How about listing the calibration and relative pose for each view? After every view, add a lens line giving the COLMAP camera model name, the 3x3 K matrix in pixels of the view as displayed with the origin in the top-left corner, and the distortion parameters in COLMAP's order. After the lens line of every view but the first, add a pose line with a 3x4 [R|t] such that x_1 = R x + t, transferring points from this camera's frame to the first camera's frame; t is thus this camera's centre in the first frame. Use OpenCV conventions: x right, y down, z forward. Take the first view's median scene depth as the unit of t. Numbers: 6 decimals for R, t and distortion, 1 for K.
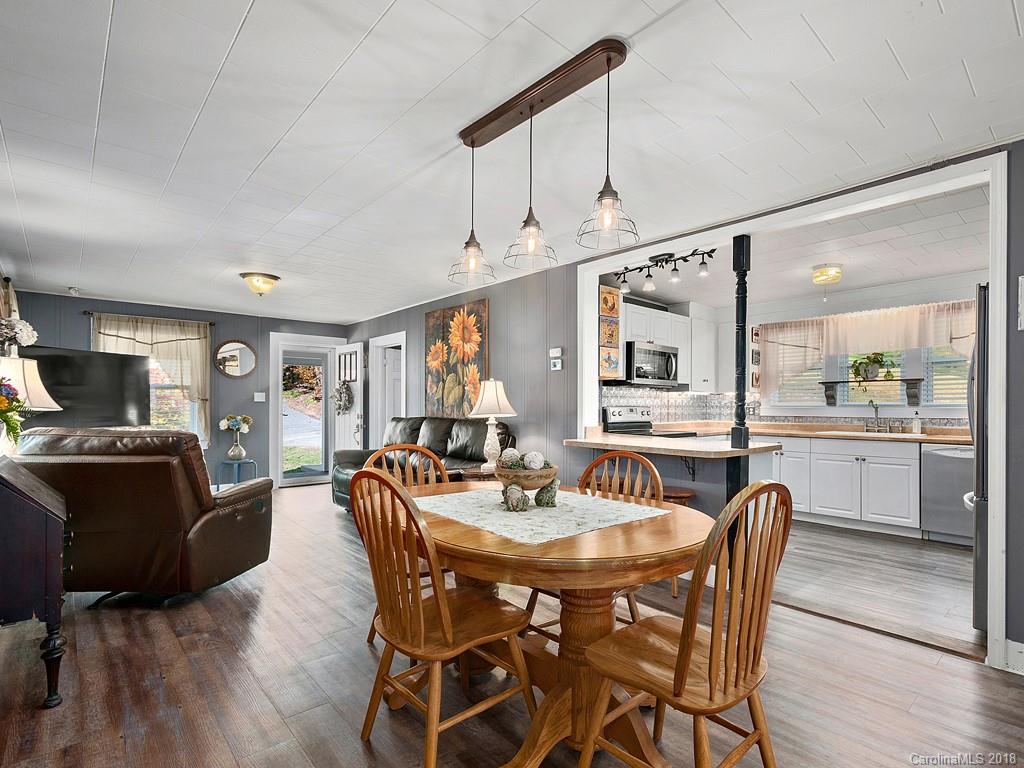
lens RADIAL K [[516.7, 0, 560.3], [0, 516.7, 405.3], [0, 0, 1]] dist [0.004196, 0.000799]
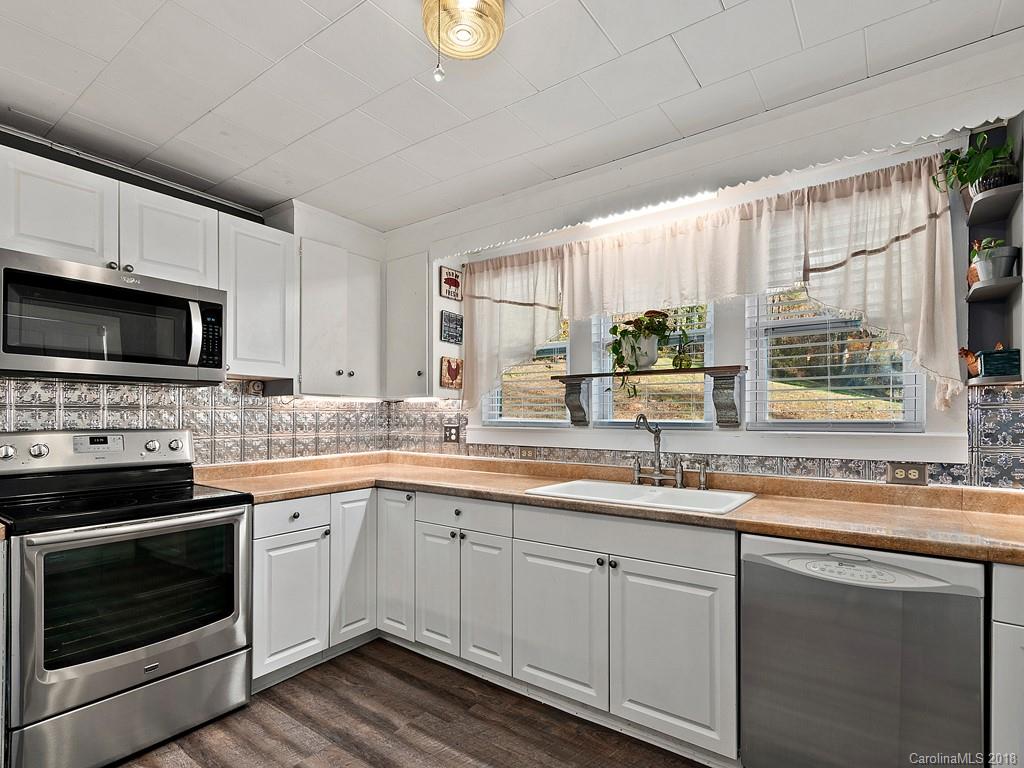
lens RADIAL K [[516.7, 0, 522.0], [0, 516.7, 413.1], [0, 0, 1]] dist [0.004196, 0.000799]
pose [[0.983437, -0.002429, 0.181234, 0.371663], [0.002030, 0.999995, 0.002387, -0.011725], [-0.181239, -0.001980, 0.983437, 0.518257]]
